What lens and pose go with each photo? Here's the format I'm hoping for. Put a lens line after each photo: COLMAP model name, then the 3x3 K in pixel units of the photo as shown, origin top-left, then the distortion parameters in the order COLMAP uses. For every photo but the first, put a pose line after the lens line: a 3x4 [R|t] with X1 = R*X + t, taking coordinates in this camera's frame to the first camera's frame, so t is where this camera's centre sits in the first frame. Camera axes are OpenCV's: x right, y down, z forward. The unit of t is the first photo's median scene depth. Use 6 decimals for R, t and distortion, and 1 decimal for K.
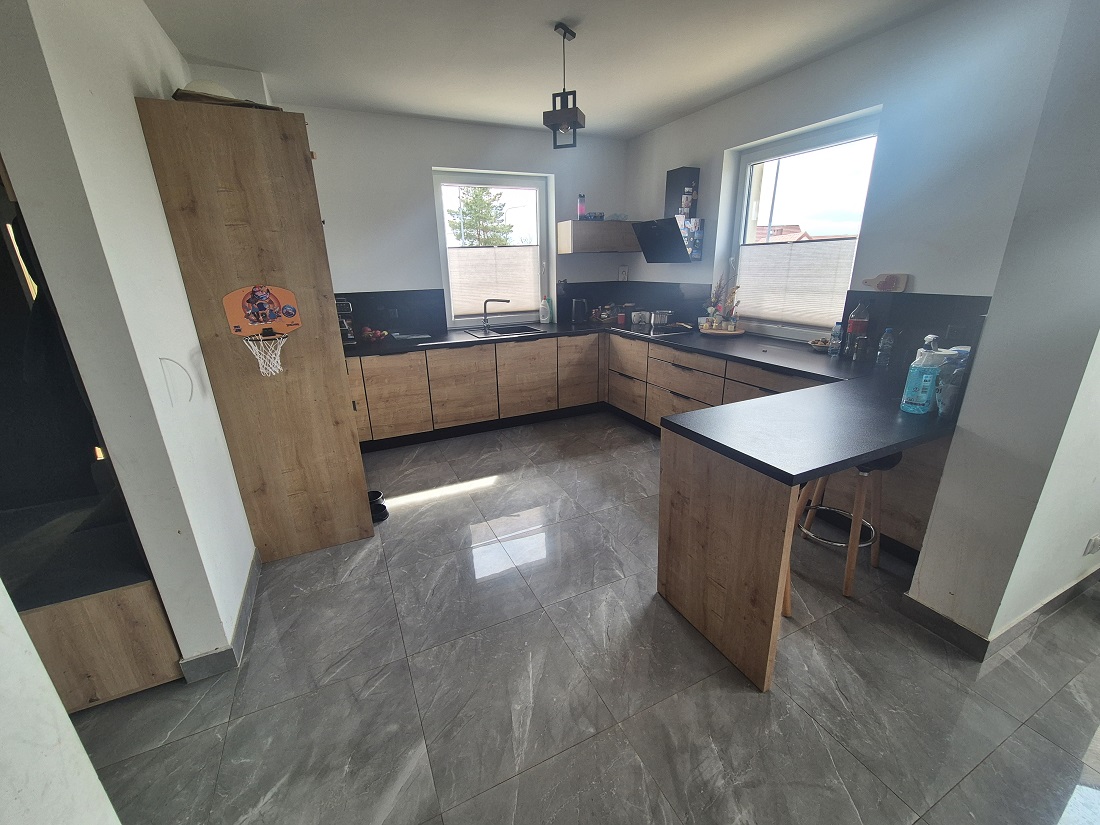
lens RADIAL K [[450.9, 0, 546.3], [0, 450.9, 414.2], [0, 0, 1]] dist [-0.013584, 0.006441]
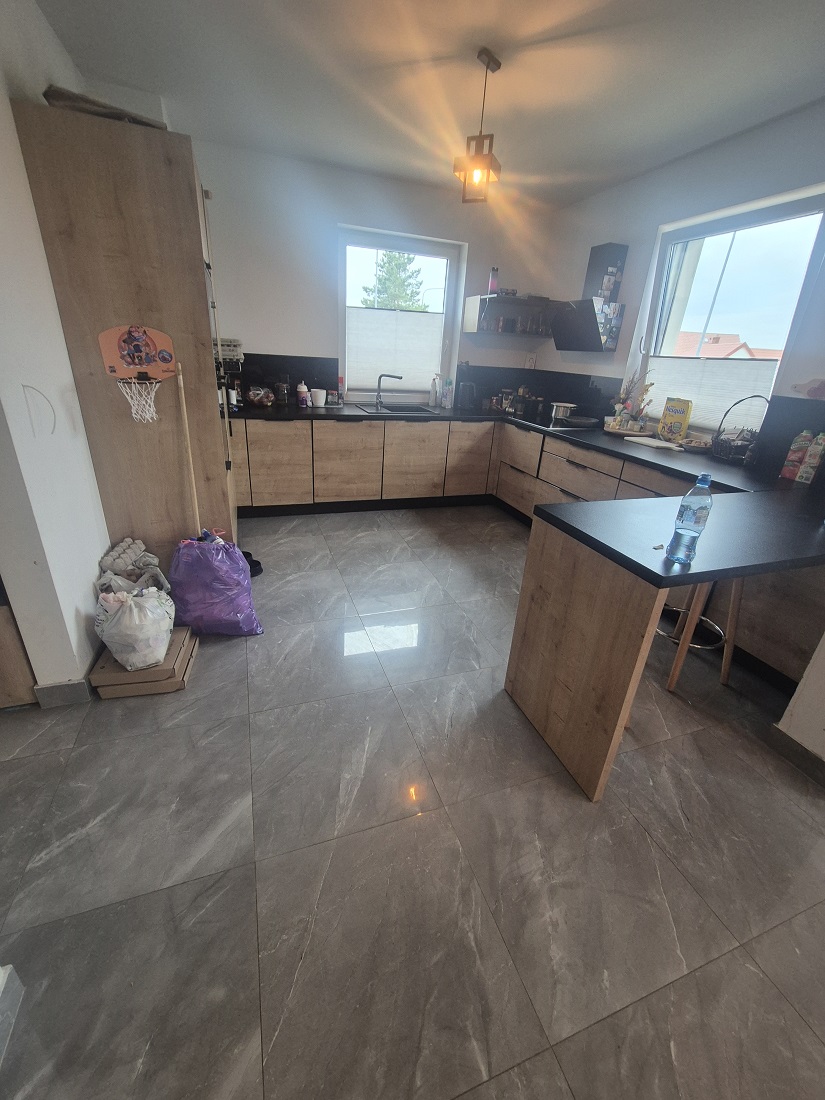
lens RADIAL K [[450.9, 0, 410.3], [0, 450.9, 545.8], [0, 0, 1]] dist [-0.013584, 0.006441]
pose [[0.991227, 0.116470, -0.062481, 0.038698], [-0.110714, 0.989877, 0.088799, 0.020135], [0.072191, -0.081102, 0.994088, 0.028150]]
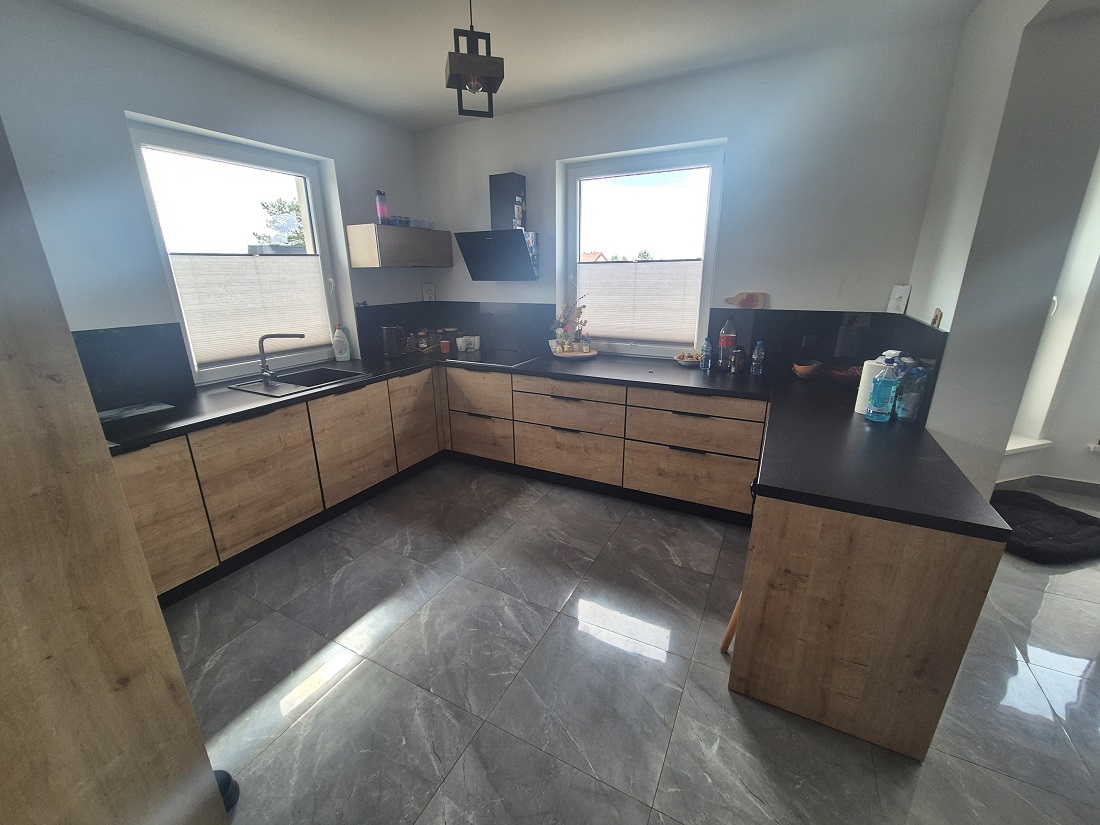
lens RADIAL K [[450.9, 0, 546.3], [0, 450.9, 414.2], [0, 0, 1]] dist [-0.013584, 0.006441]
pose [[0.798237, -0.166200, 0.578961, -0.259169], [0.183323, 0.982615, 0.029322, -0.112866], [-0.573769, 0.082731, 0.814828, 0.320897]]
